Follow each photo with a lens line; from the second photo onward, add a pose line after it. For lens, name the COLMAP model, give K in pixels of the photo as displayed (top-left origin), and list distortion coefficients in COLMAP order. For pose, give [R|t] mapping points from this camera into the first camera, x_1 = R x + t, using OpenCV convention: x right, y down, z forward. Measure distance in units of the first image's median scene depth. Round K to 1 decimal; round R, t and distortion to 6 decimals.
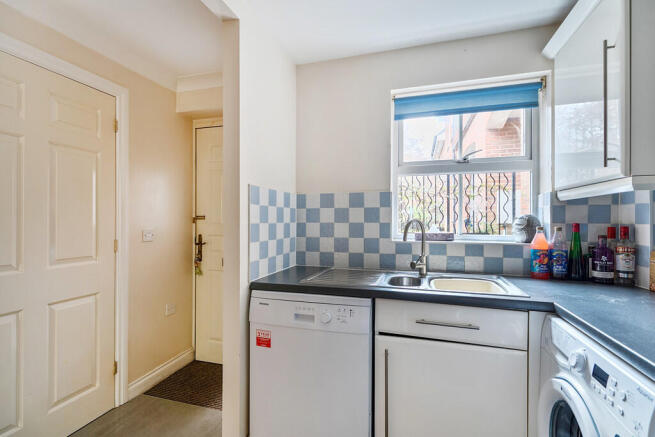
lens RADIAL K [[327.7, 0, 327.5], [0, 327.7, 218.5], [0, 0, 1]] dist [0.002014, -0.000125]
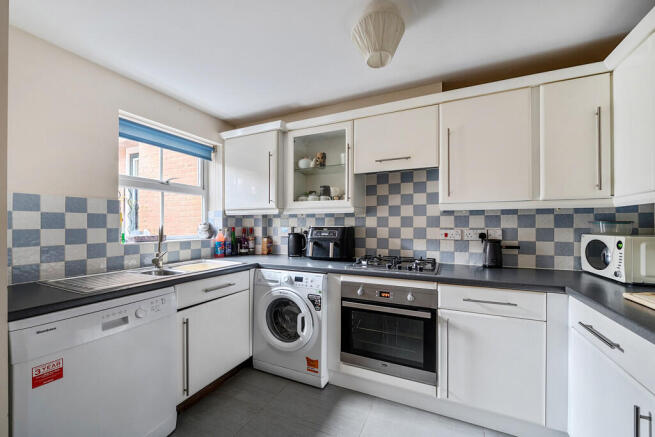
lens RADIAL K [[252.4, 0, 327.5], [0, 252.4, 218.5], [0, 0, 1]] dist [-0.000712, -0.000196]
pose [[0.136296, 0.025128, 0.990349, -0.614579], [-0.002024, 0.999683, -0.025086, 0.000593], [-0.990666, 0.001415, 0.136304, 0.200630]]
